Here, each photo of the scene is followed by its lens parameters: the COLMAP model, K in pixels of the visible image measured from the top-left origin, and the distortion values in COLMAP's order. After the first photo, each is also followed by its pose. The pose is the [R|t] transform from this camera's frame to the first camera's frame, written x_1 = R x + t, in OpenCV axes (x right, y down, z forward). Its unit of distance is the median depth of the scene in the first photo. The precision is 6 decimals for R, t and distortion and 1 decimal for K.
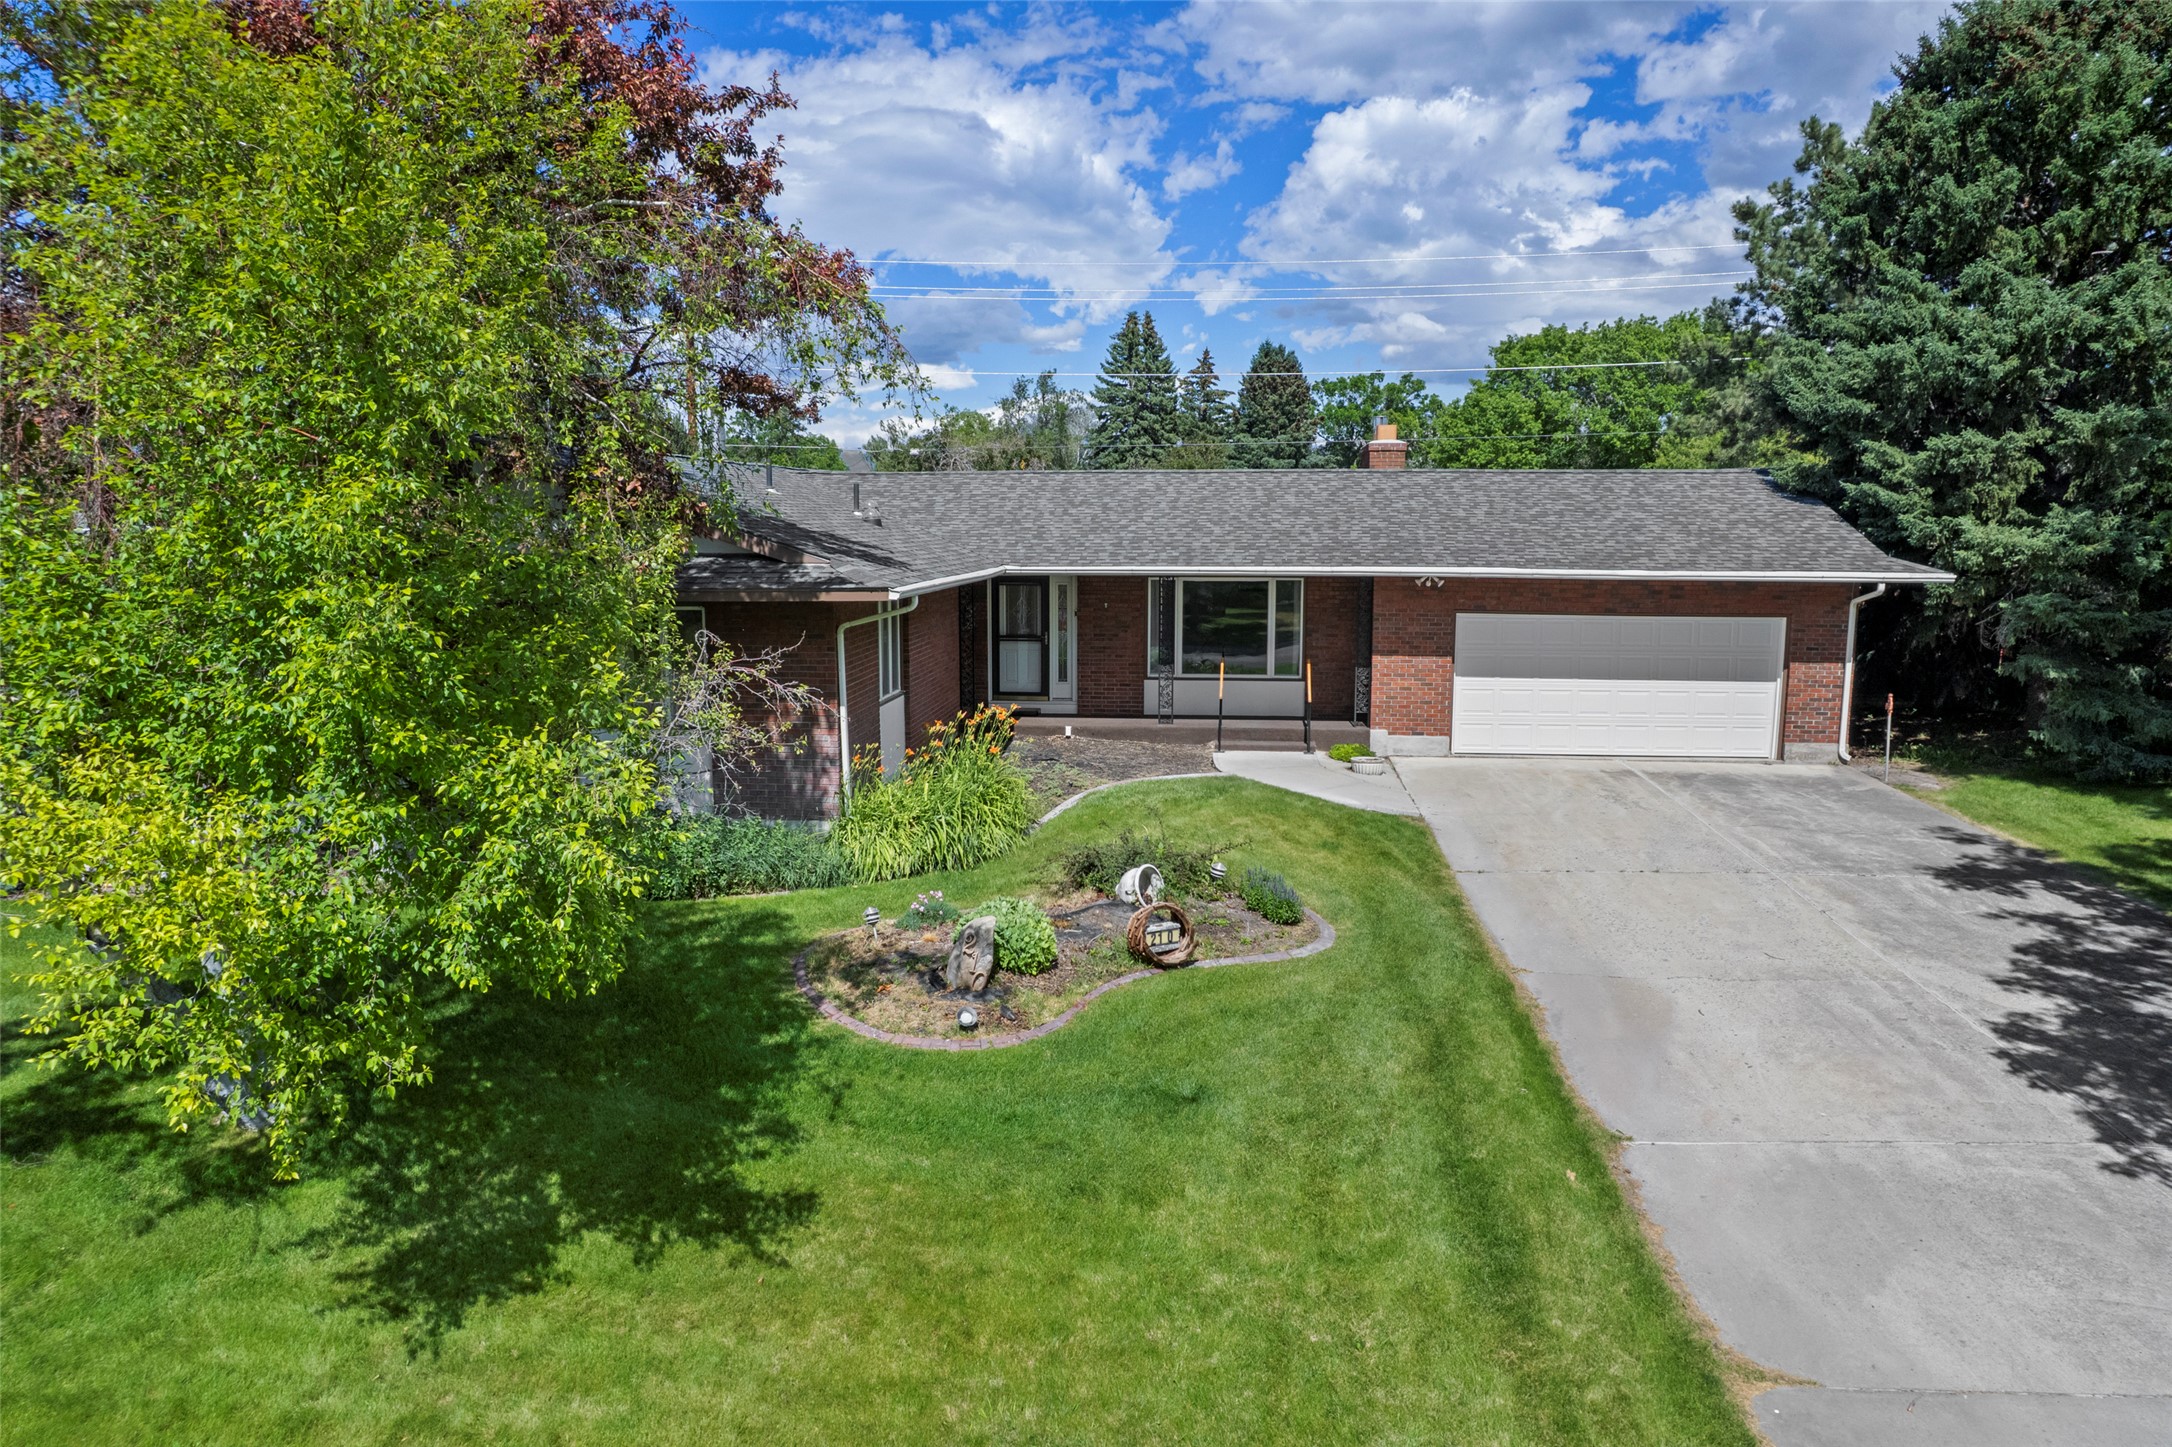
lens RADIAL K [[1394.1, 0, 1089.0], [0, 1394.1, 725.7], [0, 0, 1]] dist [-0.081120, 0.074401]
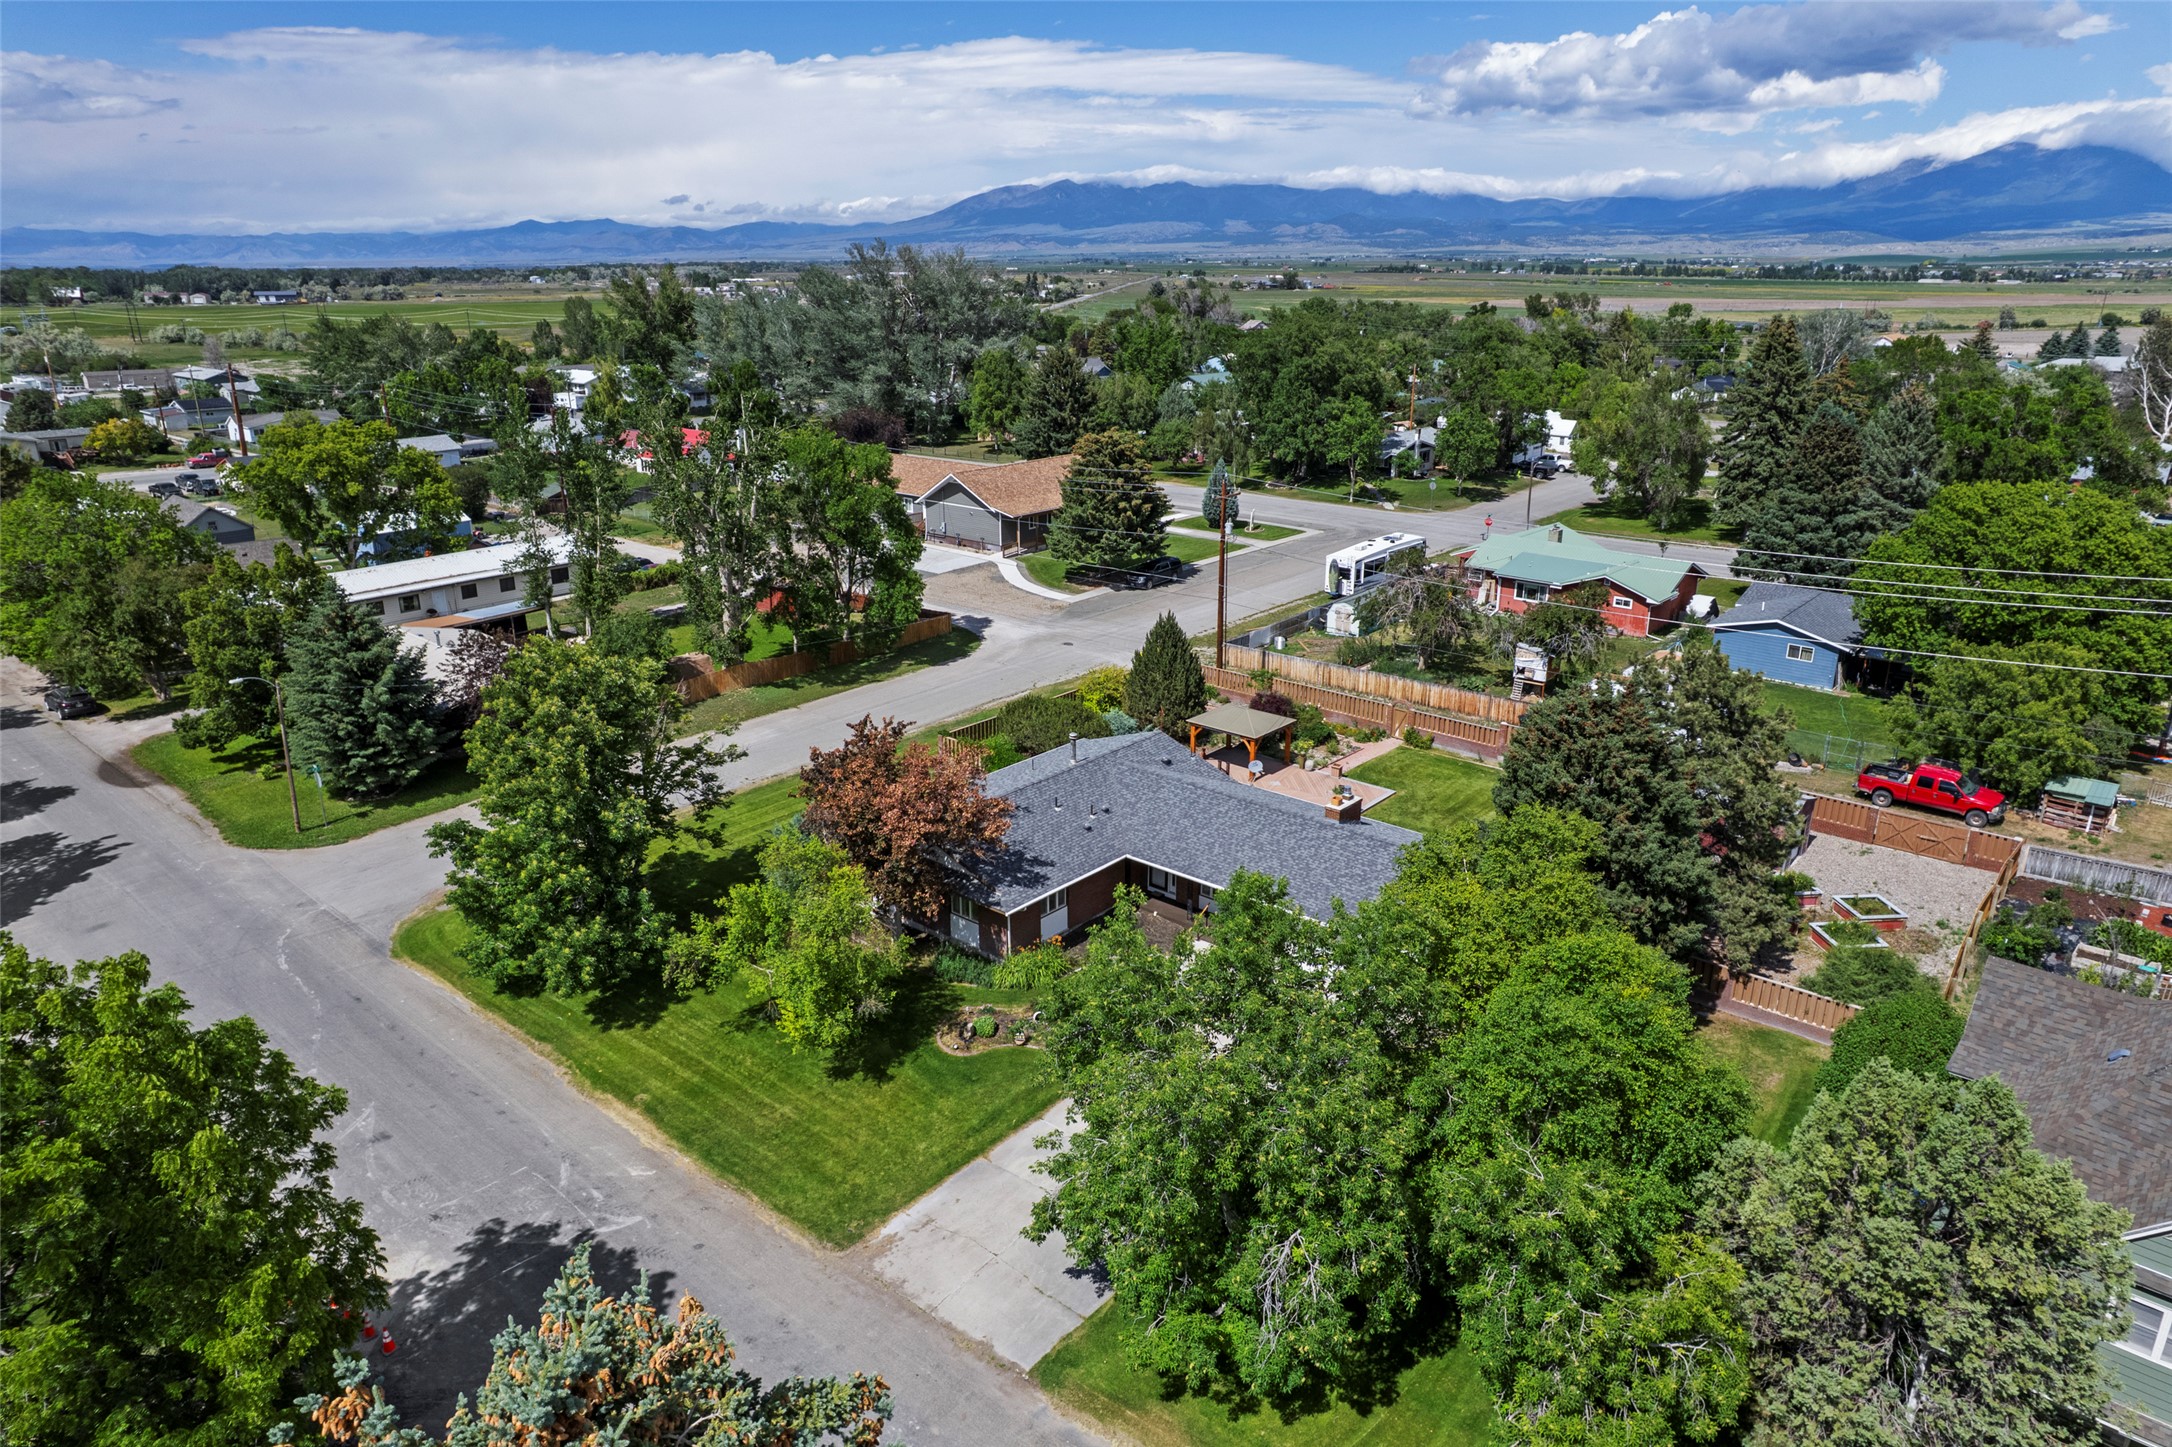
lens RADIAL K [[1394.1, 0, 1089.0], [0, 1394.1, 725.7], [0, 0, 1]] dist [-0.081120, 0.074401]
pose [[0.821812, 0.186199, -0.538474, 1.257814], [-0.087316, 0.975087, 0.203914, -0.888005], [0.563028, -0.120562, 0.817597, -1.168934]]
